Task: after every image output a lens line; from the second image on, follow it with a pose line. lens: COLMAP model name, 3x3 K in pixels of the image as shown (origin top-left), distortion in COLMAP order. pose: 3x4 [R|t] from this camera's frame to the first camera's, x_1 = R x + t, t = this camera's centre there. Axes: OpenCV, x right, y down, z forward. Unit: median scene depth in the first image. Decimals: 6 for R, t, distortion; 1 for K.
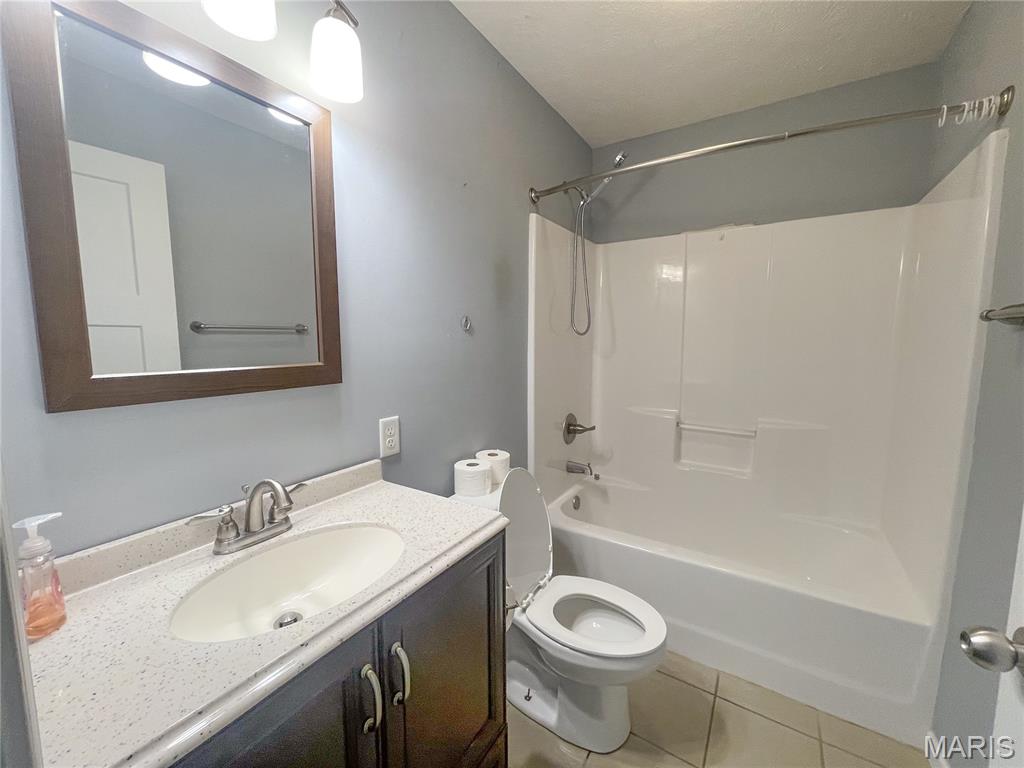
lens RADIAL K [[413.2, 0, 509.3], [0, 413.2, 380.9], [0, 0, 1]] dist [-0.006652, 0.002546]
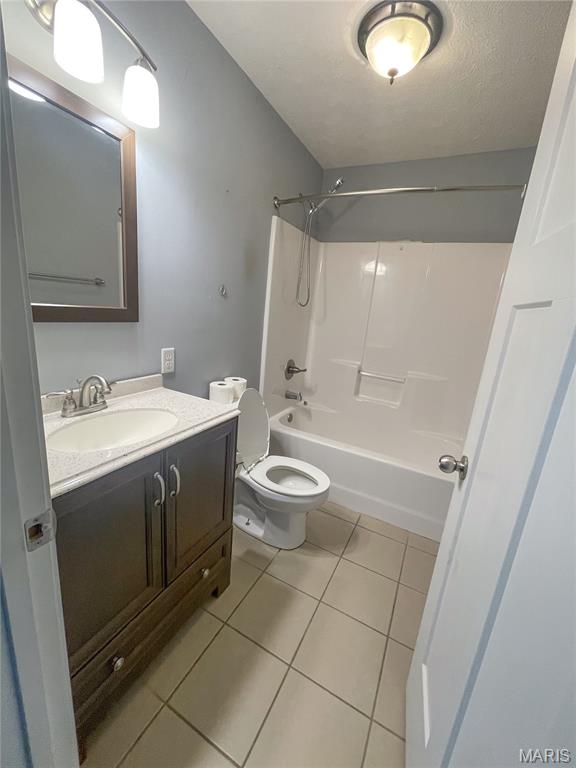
lens RADIAL K [[309.9, 0, 288.6], [0, 309.9, 382.9], [0, 0, 1]] dist [-0.006652, 0.002546]
pose [[0.991000, 0.068689, 0.114896, 0.027574], [-0.084120, 0.987221, 0.135348, 0.019579], [-0.104131, -0.143795, 0.984114, -0.182481]]
